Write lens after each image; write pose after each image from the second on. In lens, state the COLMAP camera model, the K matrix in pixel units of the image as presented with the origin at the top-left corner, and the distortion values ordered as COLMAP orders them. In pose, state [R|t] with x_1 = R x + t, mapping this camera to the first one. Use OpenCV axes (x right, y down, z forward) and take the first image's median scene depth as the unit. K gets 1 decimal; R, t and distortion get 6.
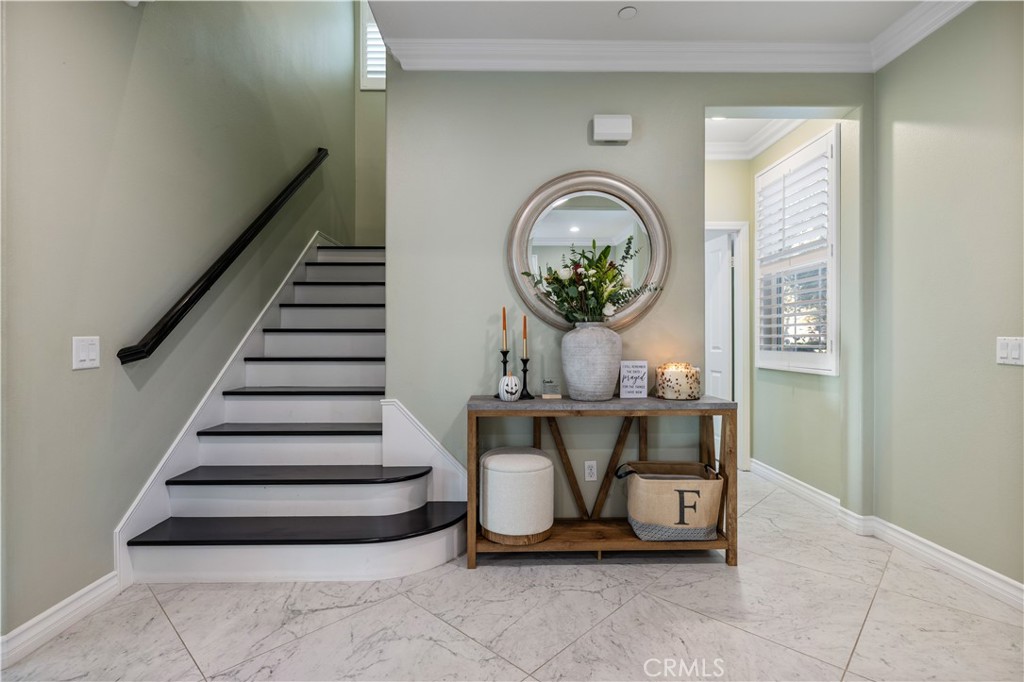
lens RADIAL K [[501.0, 0, 512.0], [0, 501.0, 341.0], [0, 0, 1]] dist [0.002308, 0.000518]
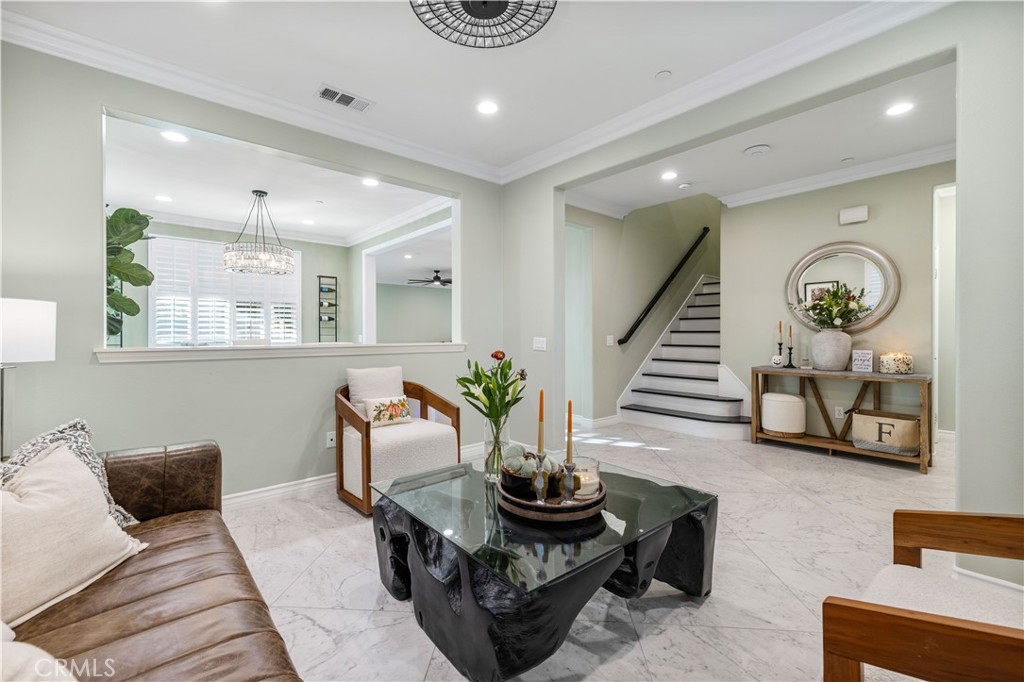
lens RADIAL K [[416.3, 0, 513.9], [0, 416.3, 335.4], [0, 0, 1]] dist [-0.000492, 0.000214]
pose [[0.646747, 0.003632, -0.762696, 0.560645], [-0.002231, 0.999993, 0.002870, -0.013173], [0.762701, -0.000154, 0.646751, -0.857681]]
